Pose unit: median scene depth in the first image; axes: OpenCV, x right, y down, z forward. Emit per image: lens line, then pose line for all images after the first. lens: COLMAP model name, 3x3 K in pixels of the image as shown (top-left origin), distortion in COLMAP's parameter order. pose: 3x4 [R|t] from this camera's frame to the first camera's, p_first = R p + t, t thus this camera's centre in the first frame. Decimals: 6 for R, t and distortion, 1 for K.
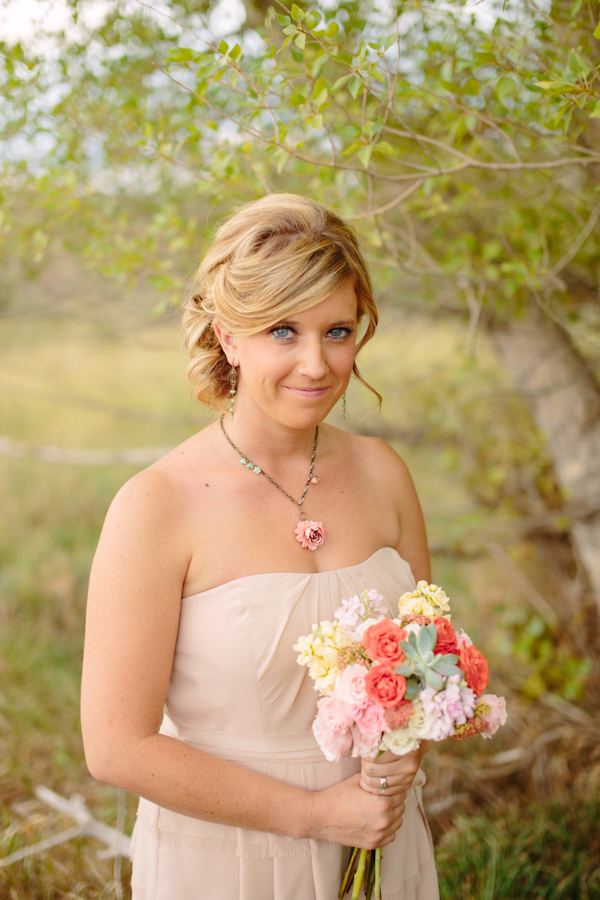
lens RADIAL K [[1325.4, 0, 300.0], [0, 1325.4, 450.0], [0, 0, 1]] dist [-0.006229, -0.039555]
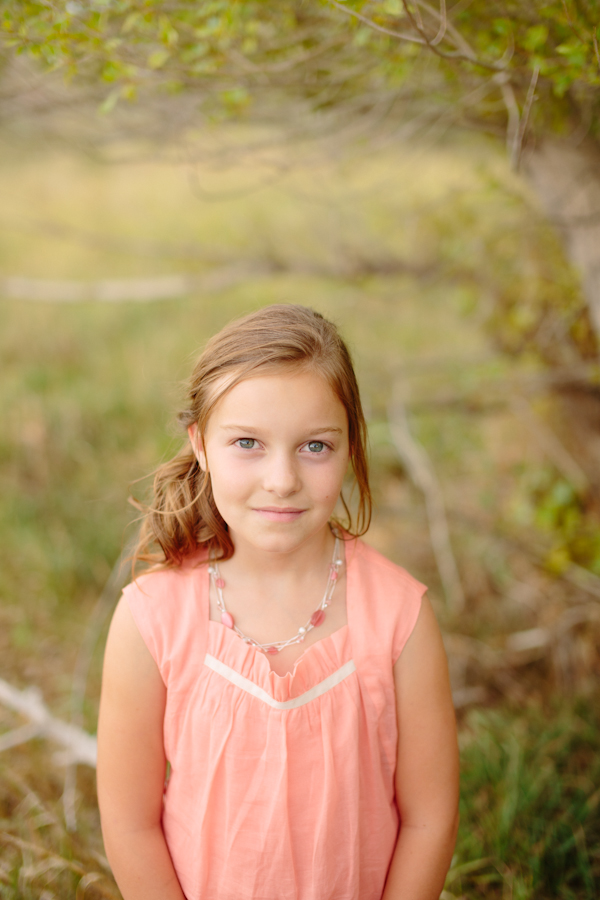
lens RADIAL K [[1317.9, 0, 300.0], [0, 1317.9, 450.0], [0, 0, 1]] dist [-0.021401, -0.094779]
pose [[0.999973, 0.006727, 0.002871, 0.002465], [-0.007039, 0.991755, 0.127951, -0.004537], [-0.001987, -0.127968, 0.991776, 0.149390]]
